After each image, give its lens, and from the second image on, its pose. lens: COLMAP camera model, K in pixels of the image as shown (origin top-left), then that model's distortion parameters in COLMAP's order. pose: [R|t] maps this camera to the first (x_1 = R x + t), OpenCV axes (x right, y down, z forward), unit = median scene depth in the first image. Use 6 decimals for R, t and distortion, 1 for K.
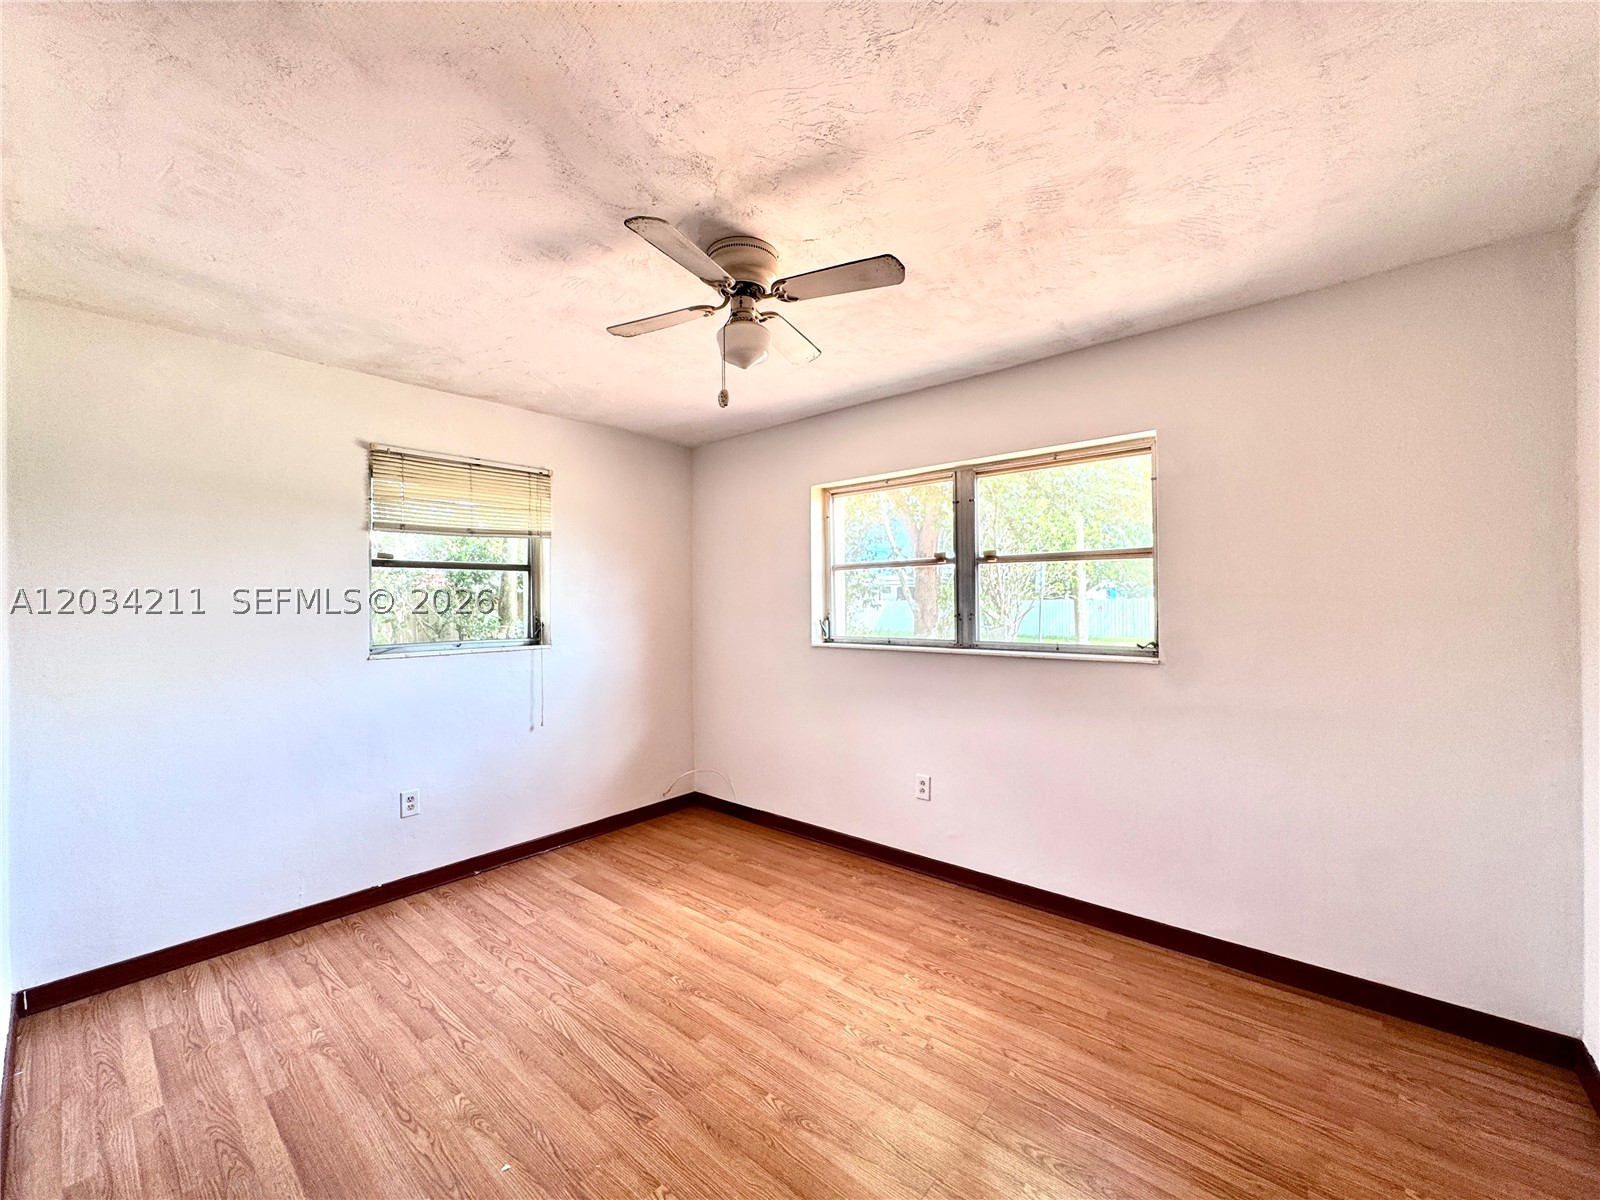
lens RADIAL K [[658.0, 0, 767.3], [0, 658.0, 611.6], [0, 0, 1]] dist [-0.002824, -0.000033]
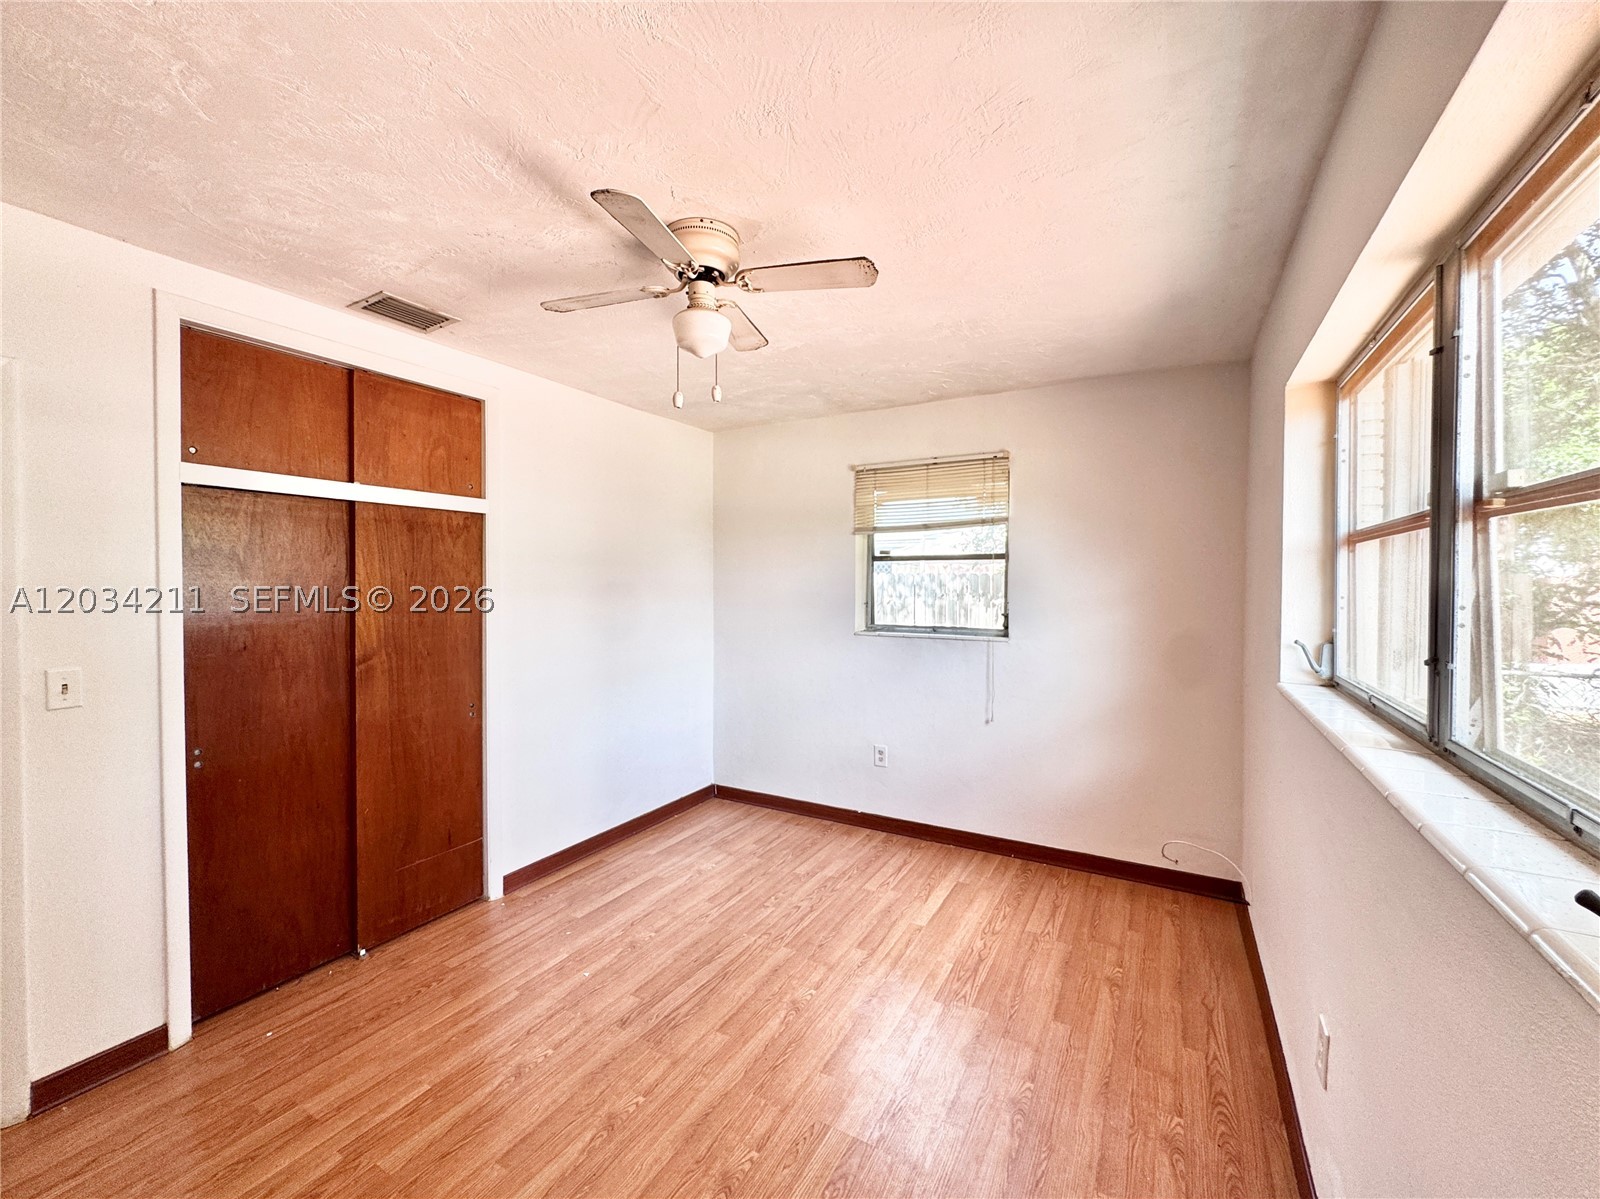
lens RADIAL K [[642.8, 0, 800.0], [0, 642.8, 599.5], [0, 0, 1]] dist [-0.003494, -0.000318]
pose [[0.219861, 0.036963, -0.974831, 0.608967], [-0.016629, 0.999279, 0.034140, -0.037945], [0.975389, 0.008705, 0.220317, 0.628415]]
